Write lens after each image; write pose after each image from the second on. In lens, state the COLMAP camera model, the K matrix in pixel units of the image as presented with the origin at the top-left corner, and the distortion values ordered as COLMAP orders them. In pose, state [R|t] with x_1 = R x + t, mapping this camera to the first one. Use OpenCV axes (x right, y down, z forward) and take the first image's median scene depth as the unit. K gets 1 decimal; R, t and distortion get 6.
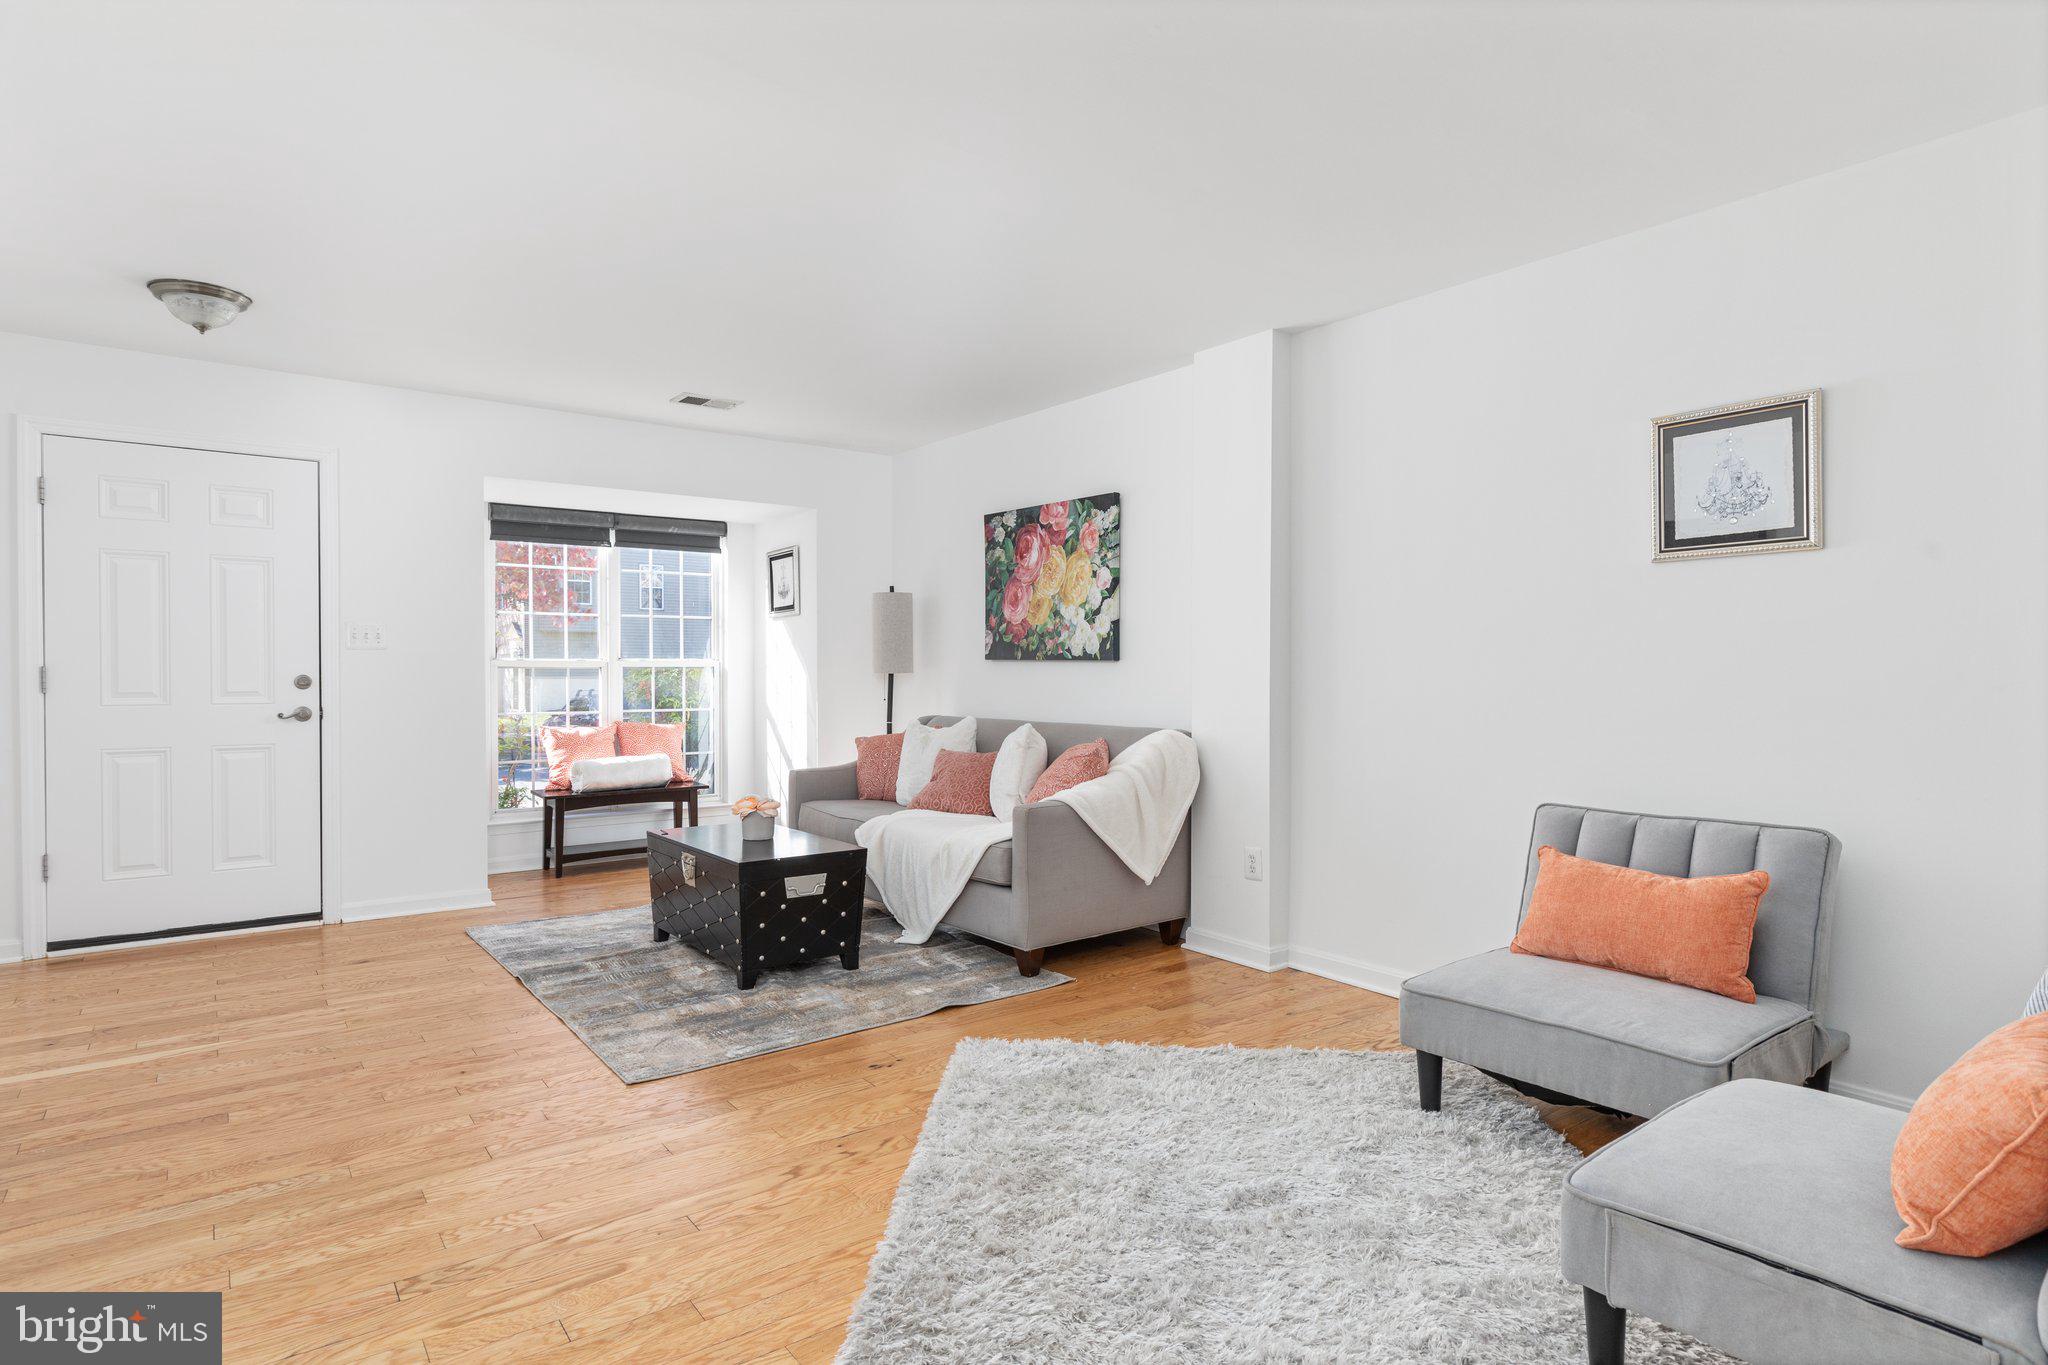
lens RADIAL K [[1075.3, 0, 1012.8], [0, 1075.3, 685.7], [0, 0, 1]] dist [0.003703, -0.001285]
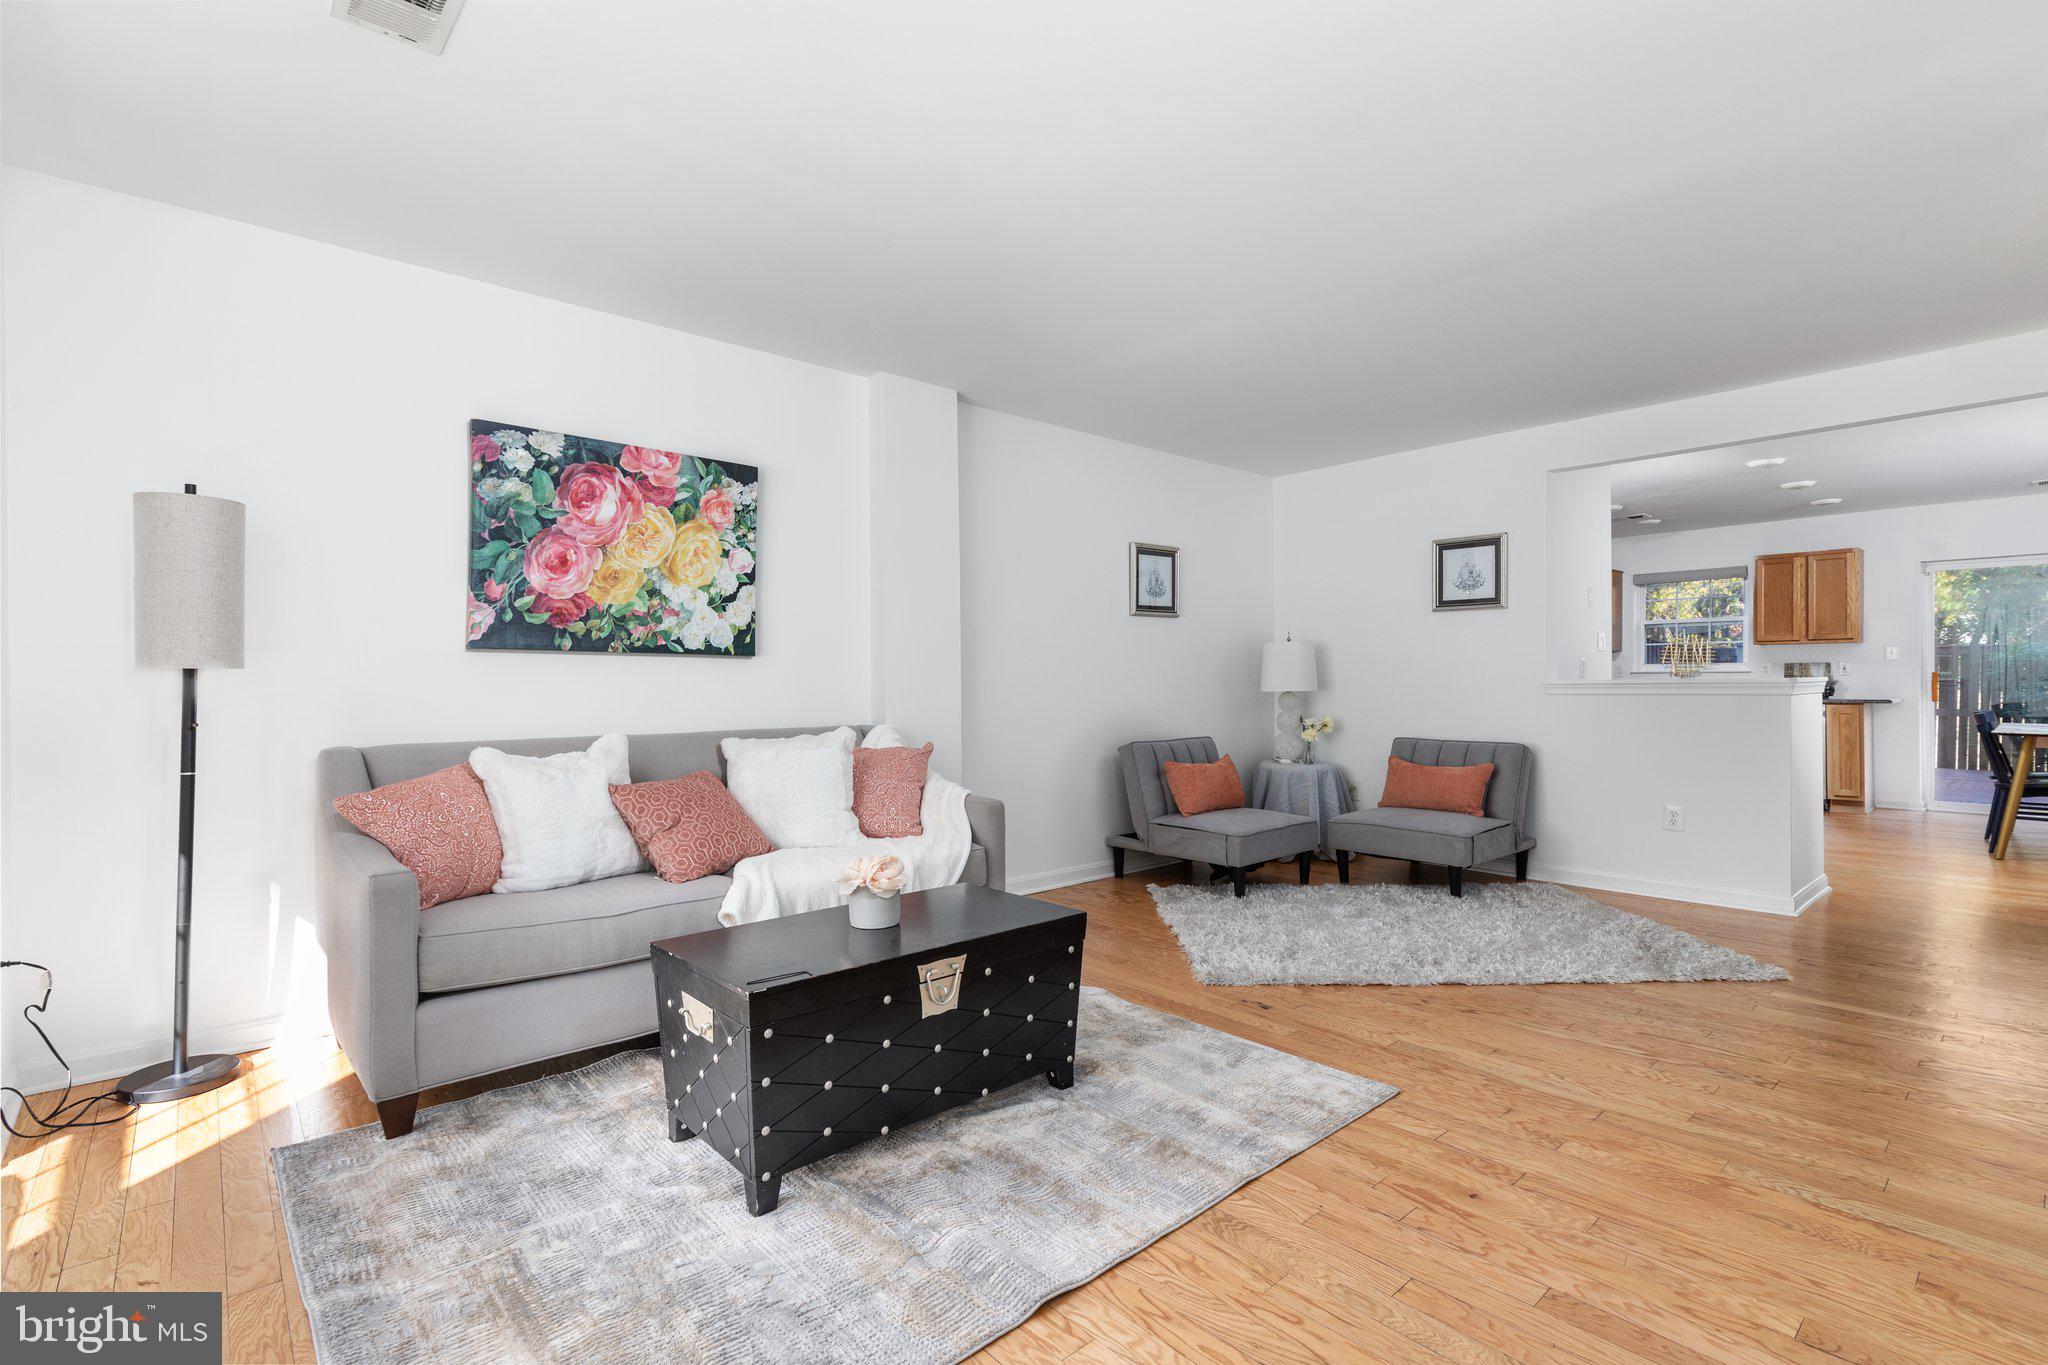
lens RADIAL K [[964.5, 0, 1020.9], [0, 964.5, 679.6], [0, 0, 1]] dist [0.000799, 0.001509]
pose [[-0.088520, 0.003278, 0.996069, -0.713777], [0.019517, 0.999808, -0.001556, 0.001306], [-0.995883, 0.019302, -0.088567, 0.850356]]
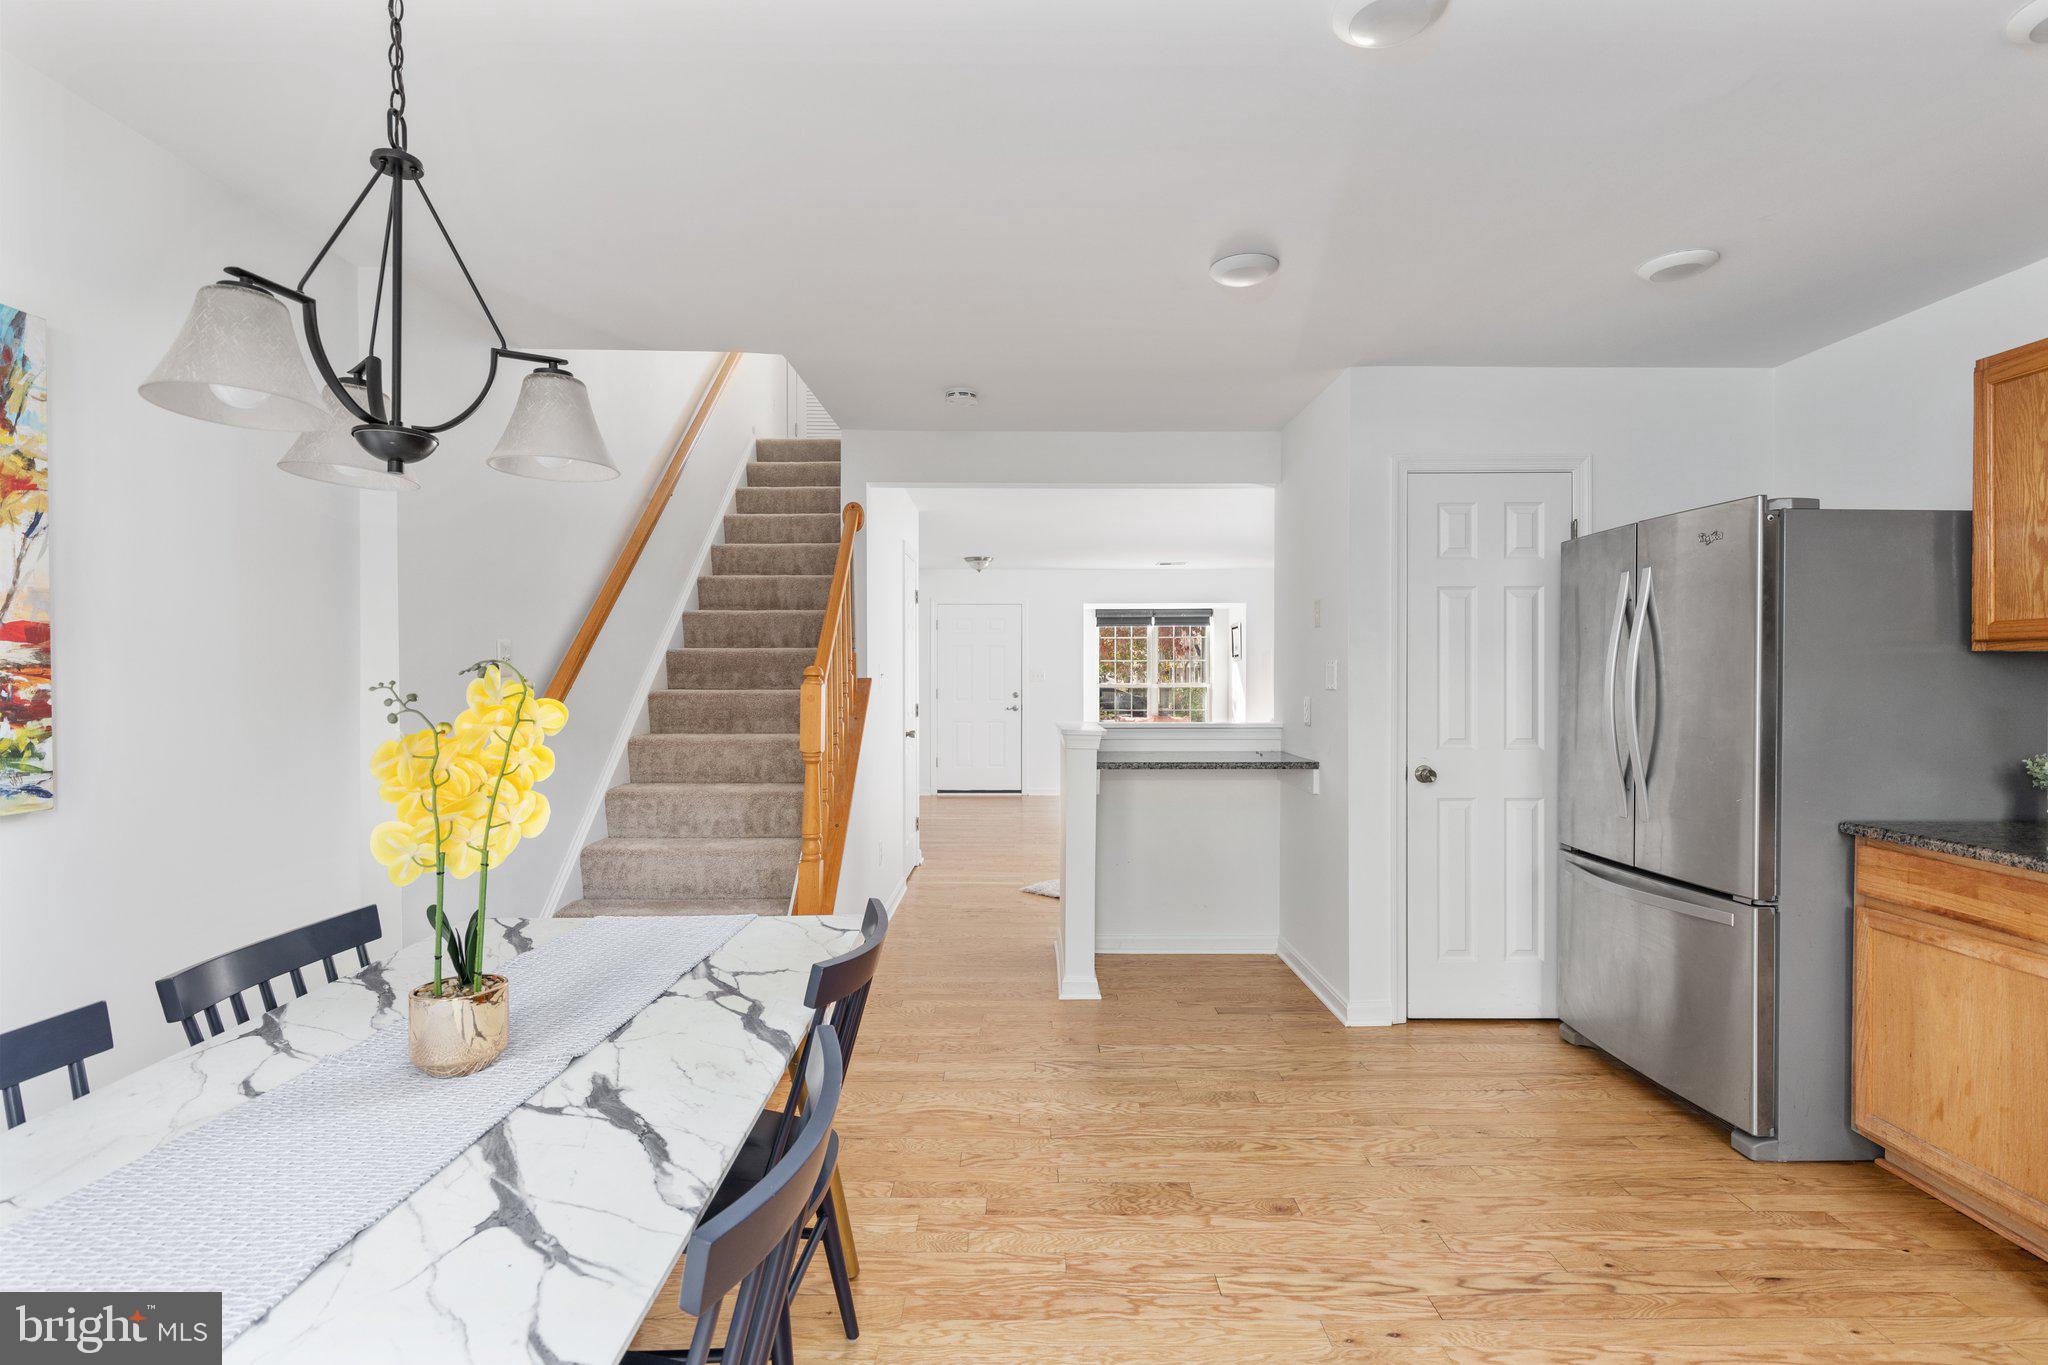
lens RADIAL K [[964.5, 0, 1024.7], [0, 964.5, 675.3], [0, 0, 1]] dist [0.000799, 0.001509]
pose [[0.801112, -0.000132, -0.598514, 0.657975], [-0.008304, 0.999901, -0.011336, -0.023109], [0.598457, 0.014052, 0.801032, -0.729899]]
